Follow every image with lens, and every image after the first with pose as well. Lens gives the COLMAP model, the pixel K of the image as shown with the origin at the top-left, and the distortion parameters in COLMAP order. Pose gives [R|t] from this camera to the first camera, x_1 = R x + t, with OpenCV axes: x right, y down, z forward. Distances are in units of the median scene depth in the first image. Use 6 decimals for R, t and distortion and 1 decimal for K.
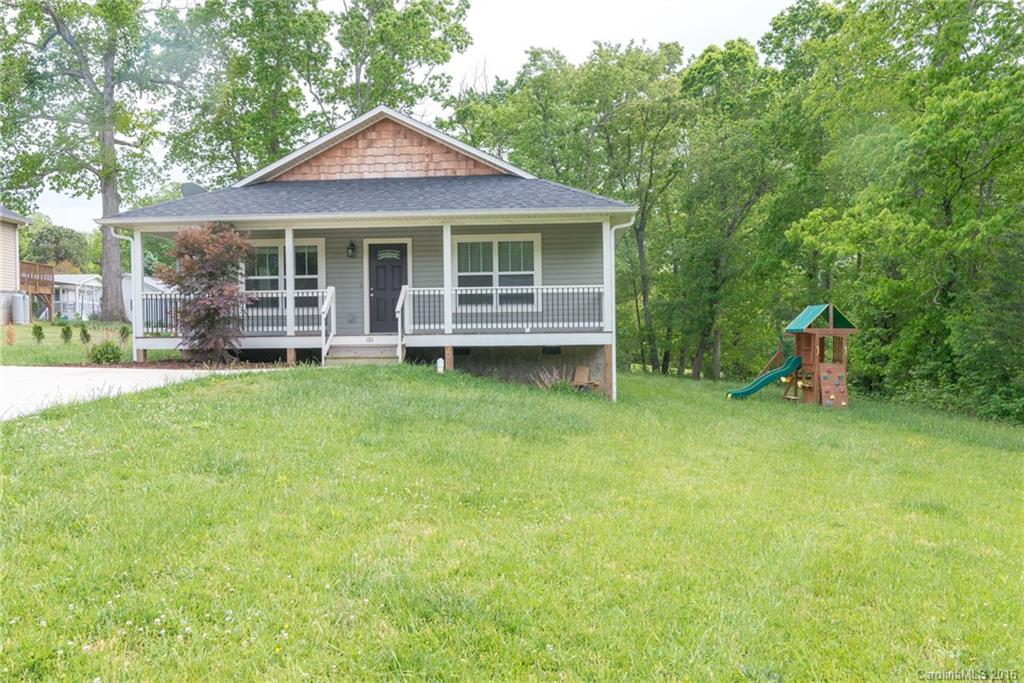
lens RADIAL K [[785.1, 0, 512.0], [0, 785.1, 341.5], [0, 0, 1]] dist [-0.015418, -0.000563]
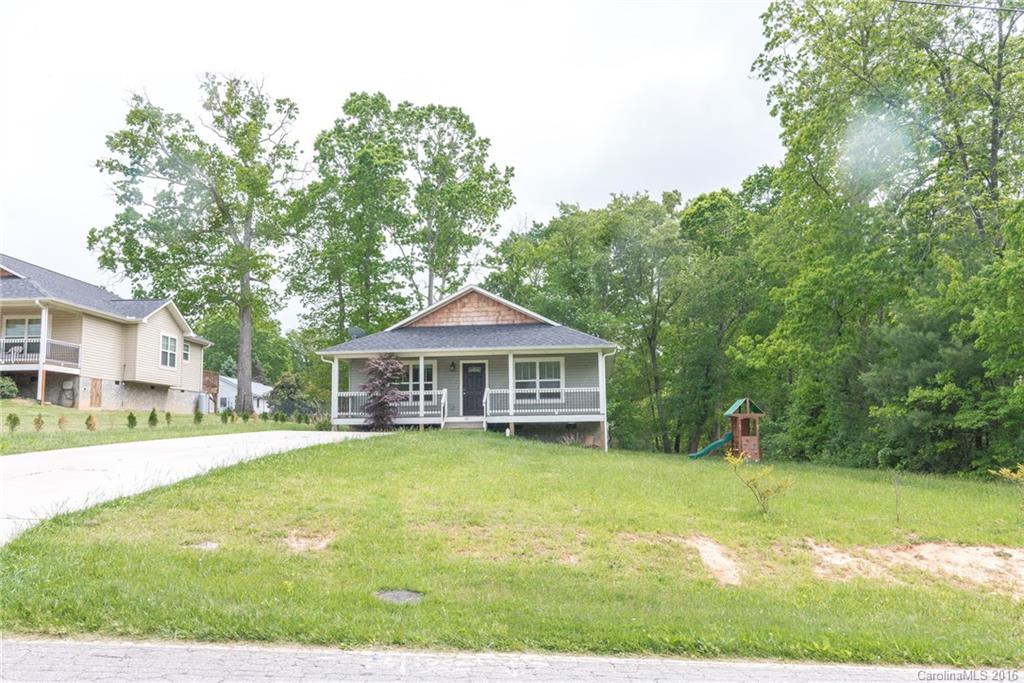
lens RADIAL K [[785.1, 0, 512.0], [0, 785.1, 341.5], [0, 0, 1]] dist [-0.015418, -0.000563]
pose [[0.999161, -0.005302, -0.040609, -0.006841], [0.000224, 0.992279, -0.124029, 0.039682], [0.040953, 0.123915, 0.991447, -0.692246]]
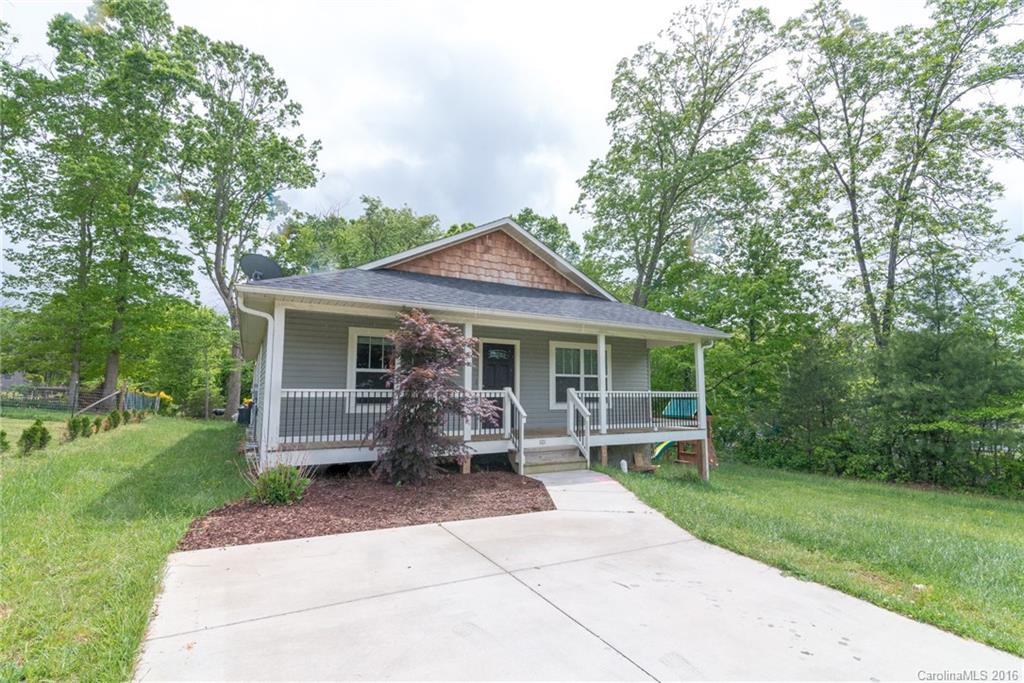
lens RADIAL K [[475.2, 0, 512.0], [0, 475.2, 341.5], [0, 0, 1]] dist [0.017897, 0.000020]
pose [[0.834518, 0.074911, 0.545864, -0.498705], [-0.006455, 0.991976, -0.126263, -0.047055], [-0.550943, 0.101845, 0.828305, 0.459276]]
